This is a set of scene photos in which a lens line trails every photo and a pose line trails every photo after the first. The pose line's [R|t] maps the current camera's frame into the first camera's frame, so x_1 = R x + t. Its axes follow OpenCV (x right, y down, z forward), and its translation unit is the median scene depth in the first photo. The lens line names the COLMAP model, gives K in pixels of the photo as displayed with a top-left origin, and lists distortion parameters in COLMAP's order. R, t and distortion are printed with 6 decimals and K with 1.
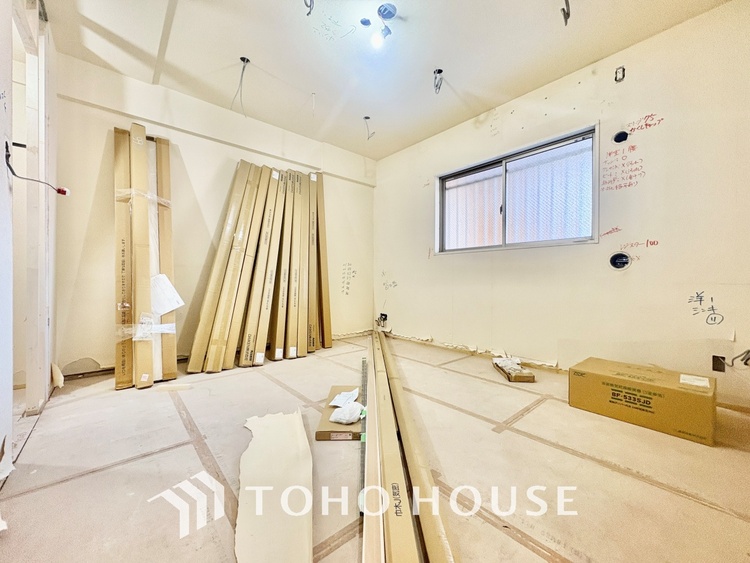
lens RADIAL K [[298.8, 0, 374.1], [0, 298.8, 282.2], [0, 0, 1]] dist [-0.000024, 0.000260]
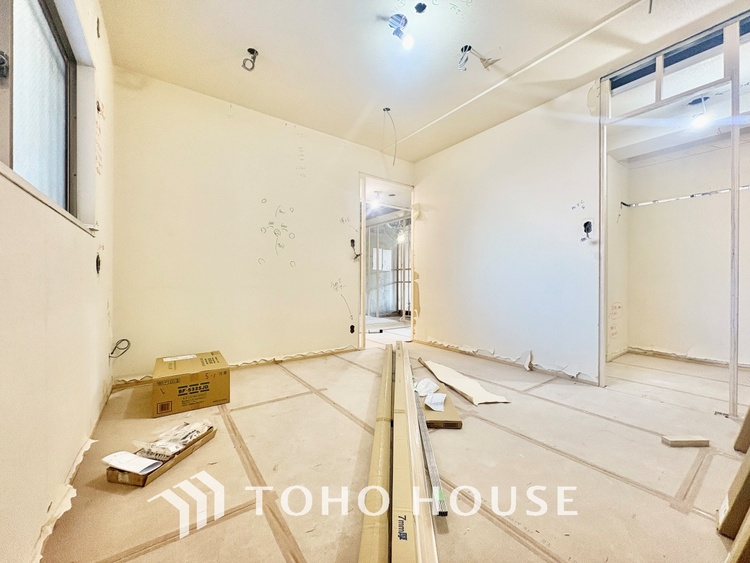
lens RADIAL K [[298.8, 0, 374.5], [0, 298.8, 281.0], [0, 0, 1]] dist [-0.000024, 0.000260]
pose [[-0.995672, -0.005958, 0.092747, 0.025178], [-0.005338, 0.999962, 0.006932, -0.045286], [-0.092784, 0.006407, -0.995666, 2.082355]]
